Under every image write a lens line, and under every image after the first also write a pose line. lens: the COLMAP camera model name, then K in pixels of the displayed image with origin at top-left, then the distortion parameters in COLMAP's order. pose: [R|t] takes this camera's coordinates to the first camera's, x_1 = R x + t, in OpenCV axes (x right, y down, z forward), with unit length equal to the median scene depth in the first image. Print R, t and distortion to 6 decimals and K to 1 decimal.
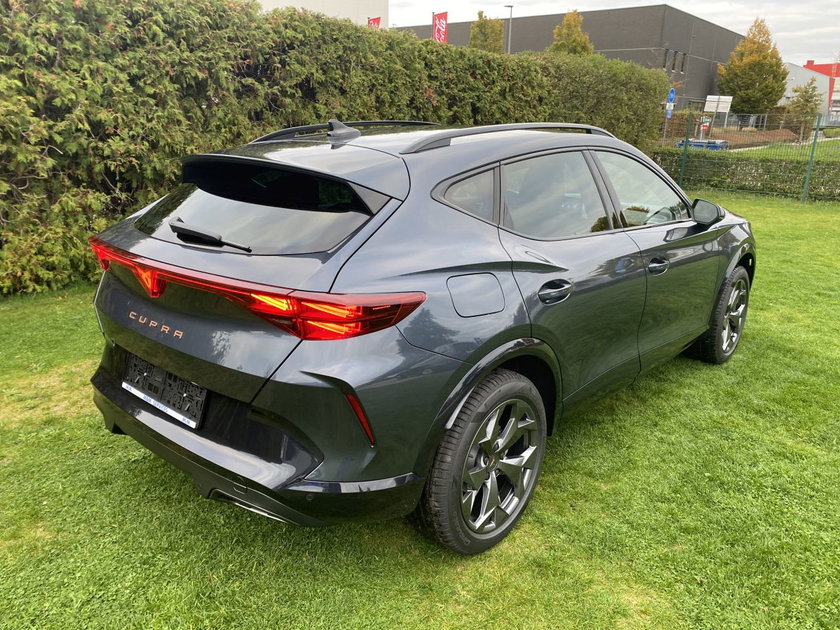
lens RADIAL K [[646.6, 0, 421.0], [0, 646.6, 319.5], [0, 0, 1]] dist [0.031220, -0.030298]
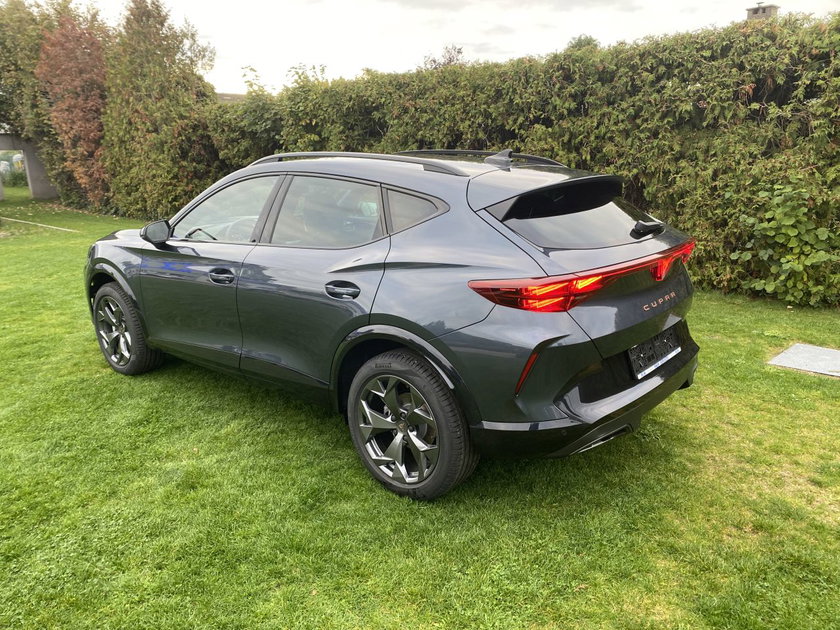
lens RADIAL K [[646.6, 0, 417.6], [0, 646.6, 309.5], [0, 0, 1]] dist [0.031220, -0.030298]
pose [[-0.108649, 0.218895, -0.969681, 0.769271], [-0.276285, 0.930374, 0.240978, -0.195201], [0.954915, 0.294090, -0.040606, 0.689225]]
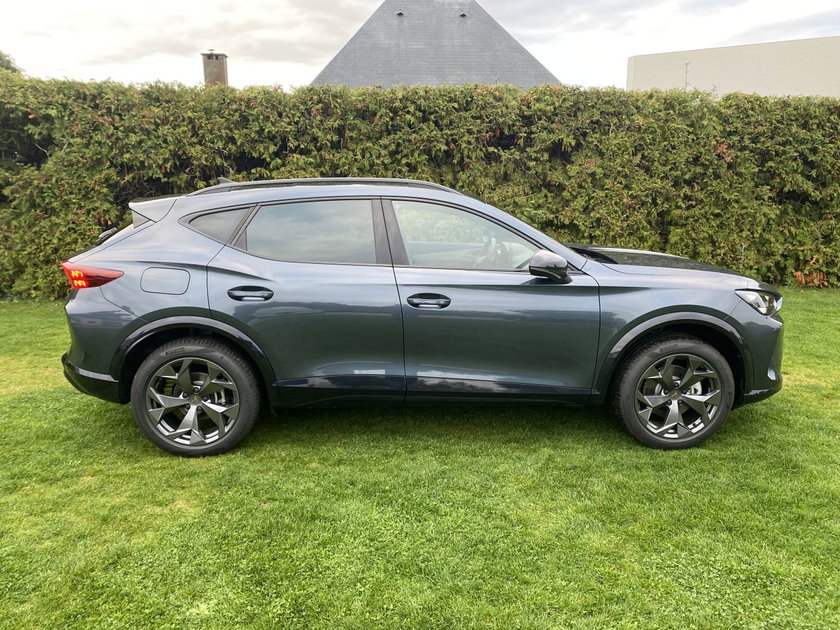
lens RADIAL K [[646.6, 0, 424.8], [0, 646.6, 318.2], [0, 0, 1]] dist [0.031220, -0.030298]
pose [[0.705402, 0.130167, -0.696752, 0.549654], [-0.194451, 0.980818, -0.013629, -0.017709], [0.681613, 0.145098, 0.717182, 0.095761]]
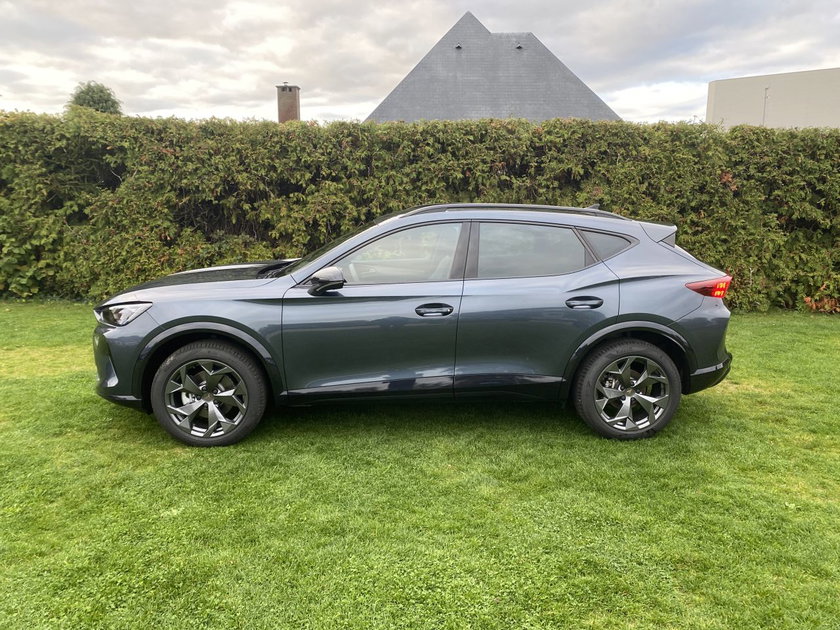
lens RADIAL K [[646.6, 0, 424.3], [0, 646.6, 323.8], [0, 0, 1]] dist [0.031220, -0.030298]
pose [[0.620458, 0.130436, -0.773316, 0.720293], [-0.227317, 0.973652, -0.018157, -0.014936], [0.750572, 0.187053, 0.633761, 0.097133]]
